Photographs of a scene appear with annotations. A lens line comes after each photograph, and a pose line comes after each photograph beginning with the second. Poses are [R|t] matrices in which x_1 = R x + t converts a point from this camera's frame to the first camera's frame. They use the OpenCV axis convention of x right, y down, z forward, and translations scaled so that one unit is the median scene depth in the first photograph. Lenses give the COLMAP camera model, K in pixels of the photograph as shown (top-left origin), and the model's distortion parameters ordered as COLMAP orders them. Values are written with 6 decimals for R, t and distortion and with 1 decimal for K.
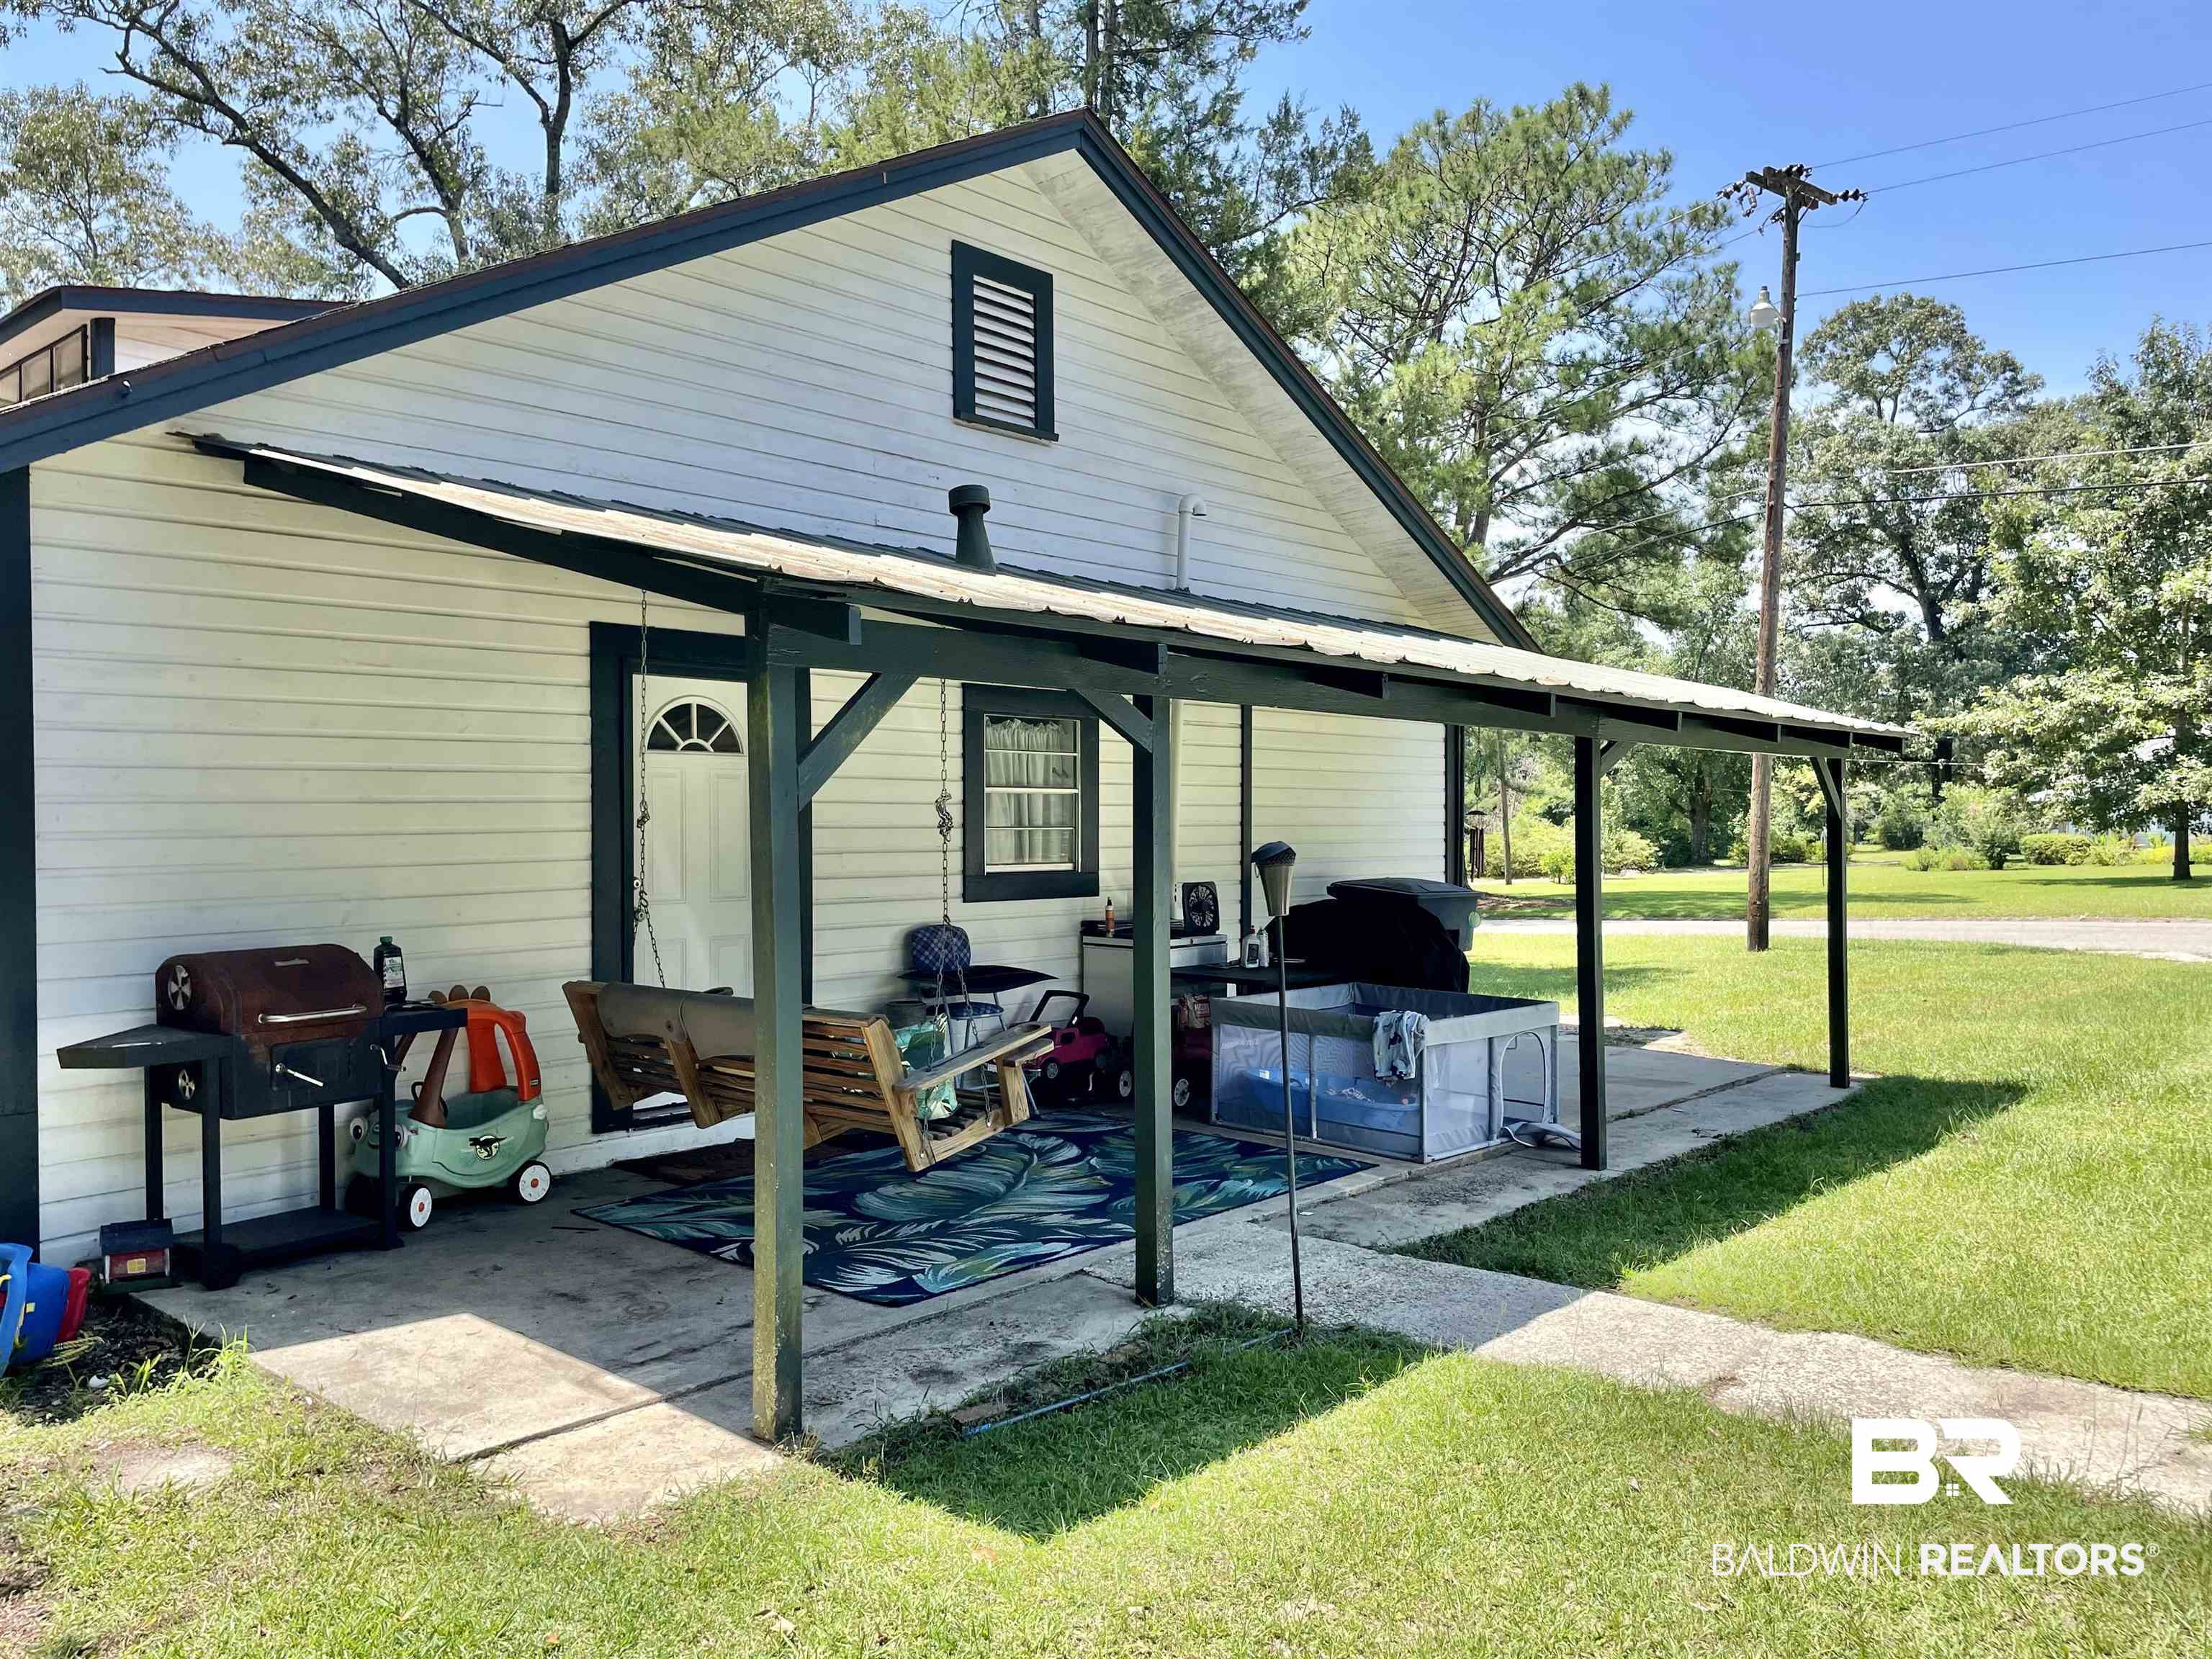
lens RADIAL K [[1685.8, 0, 1106.0], [0, 1685.8, 827.2], [0, 0, 1]] dist [0.012800, -0.004646]
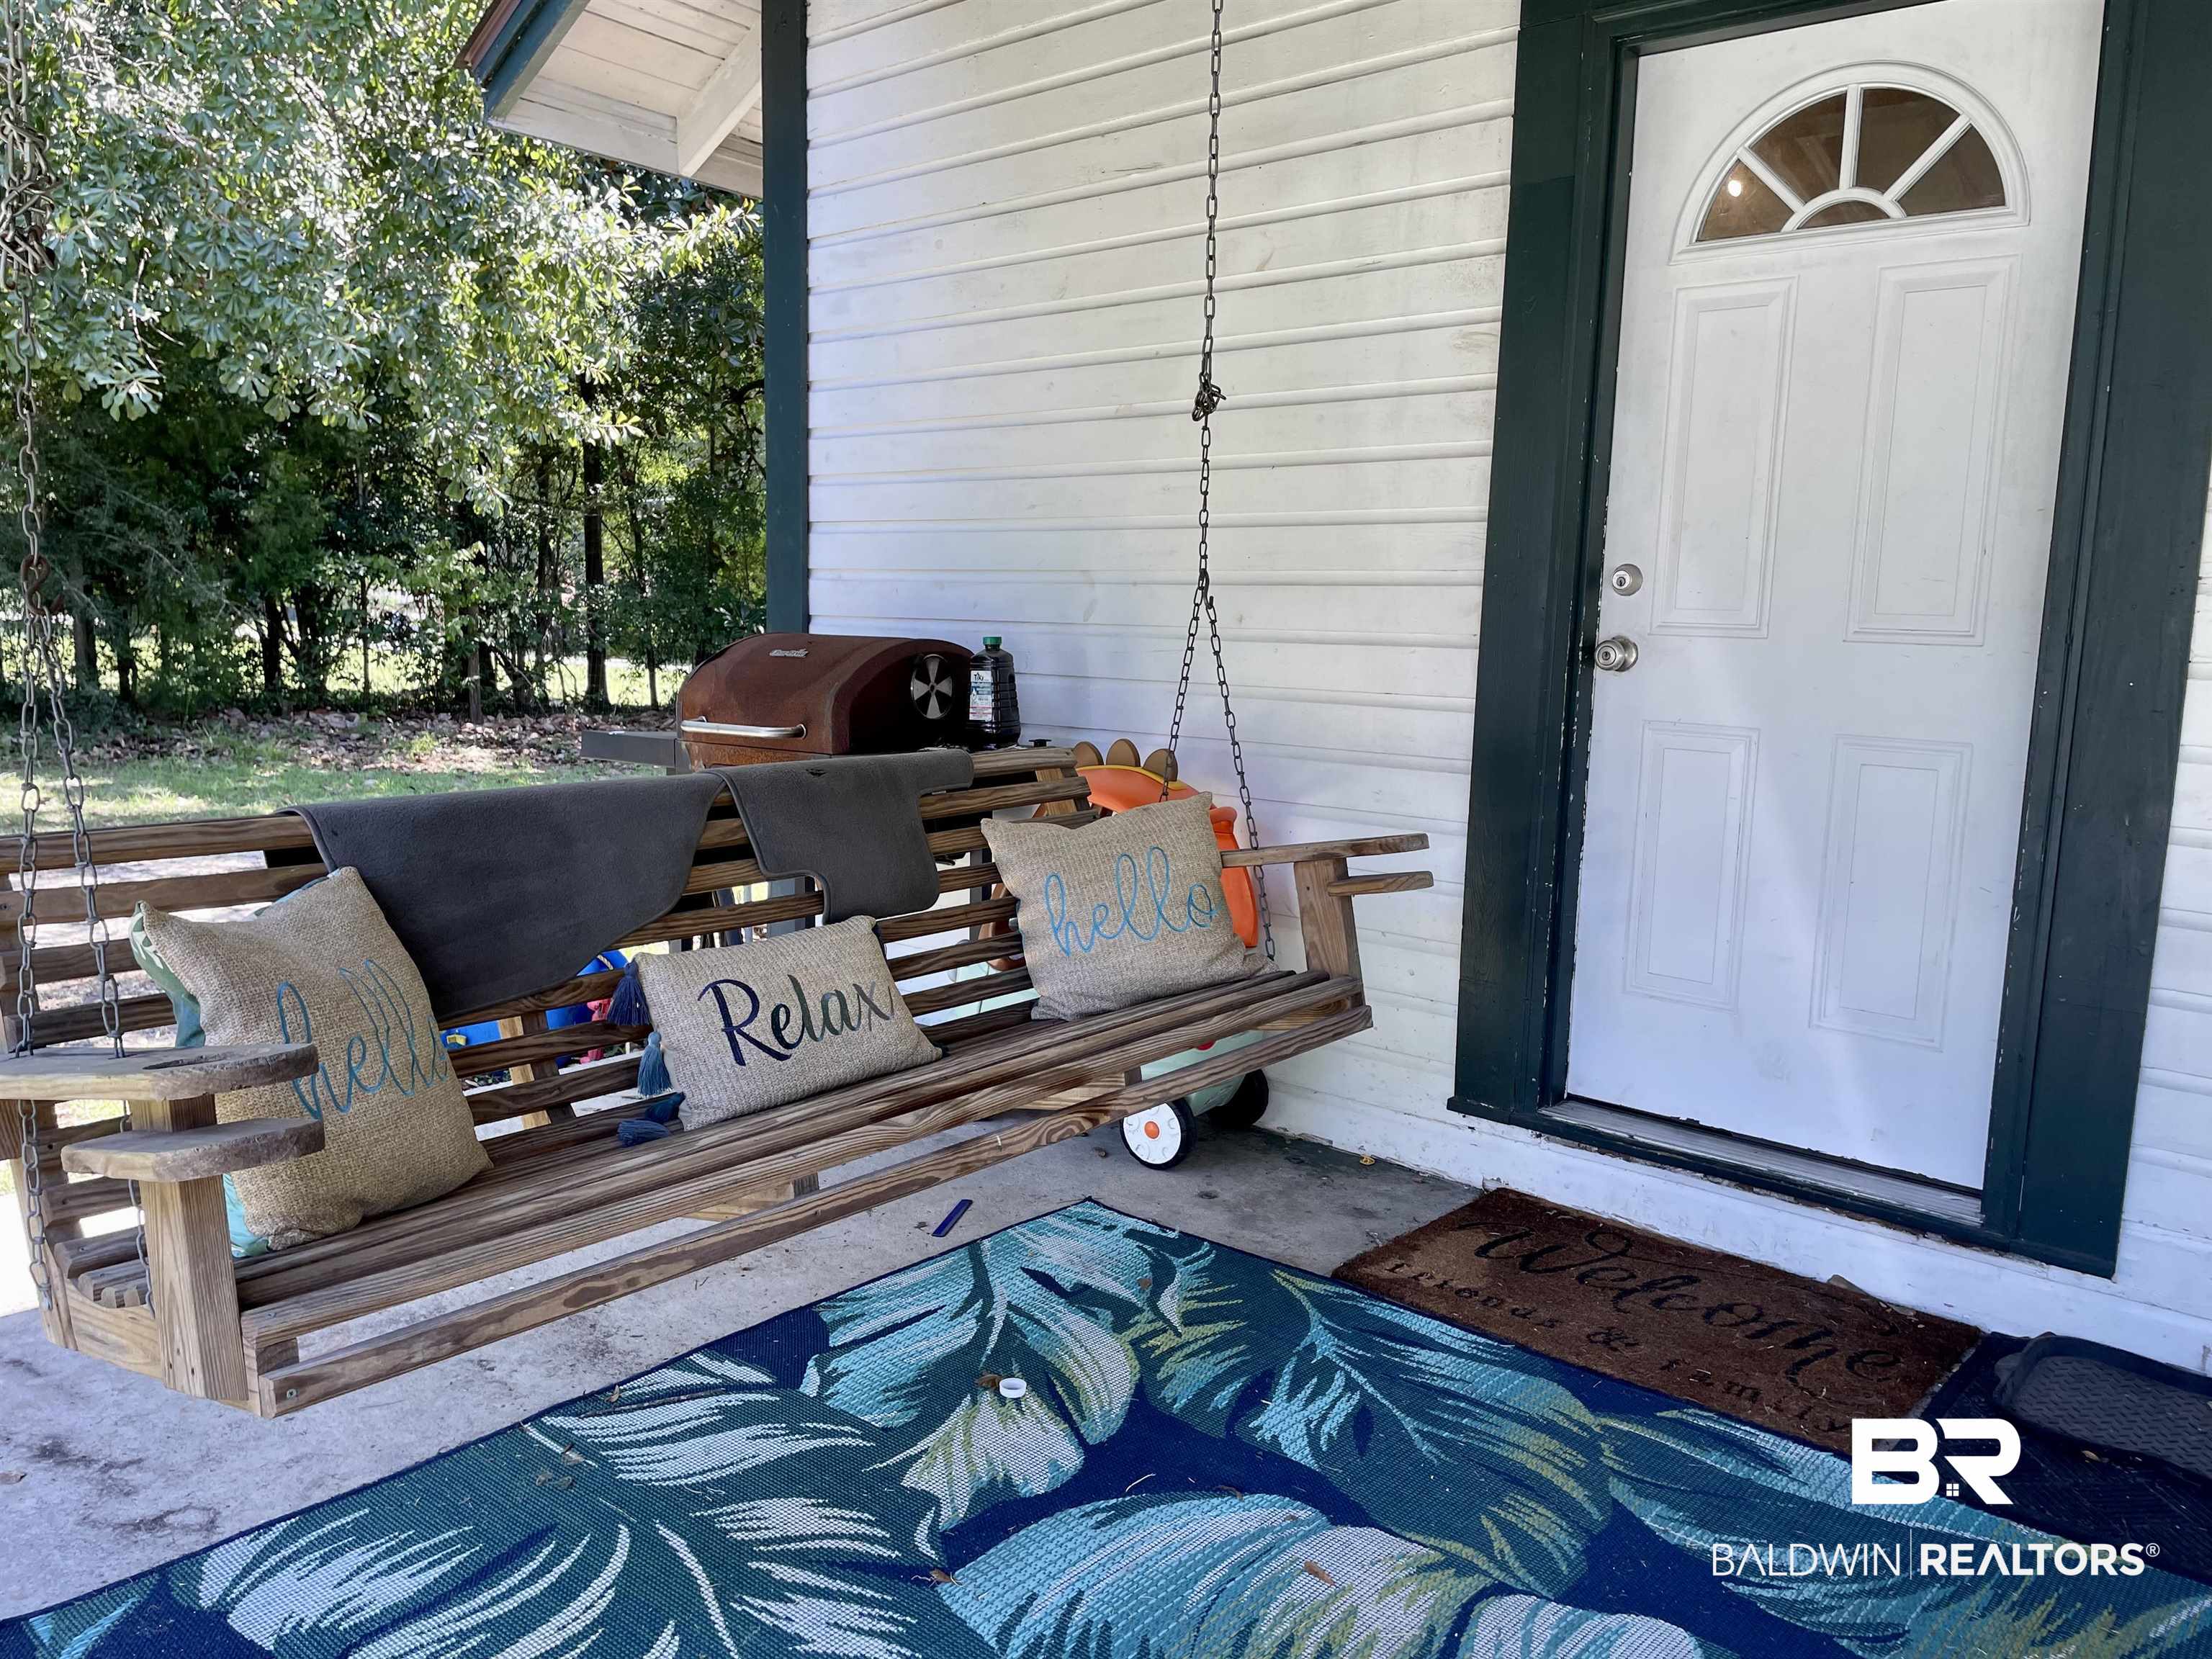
lens RADIAL K [[1685.8, 0, 1104.9], [0, 1685.8, 834.9], [0, 0, 1]] dist [0.012800, -0.004646]
pose [[-0.008597, 0.156413, -0.987654, 0.152194], [-0.022261, 0.987416, 0.156569, 0.034163], [0.999715, 0.023332, -0.005007, 0.904472]]
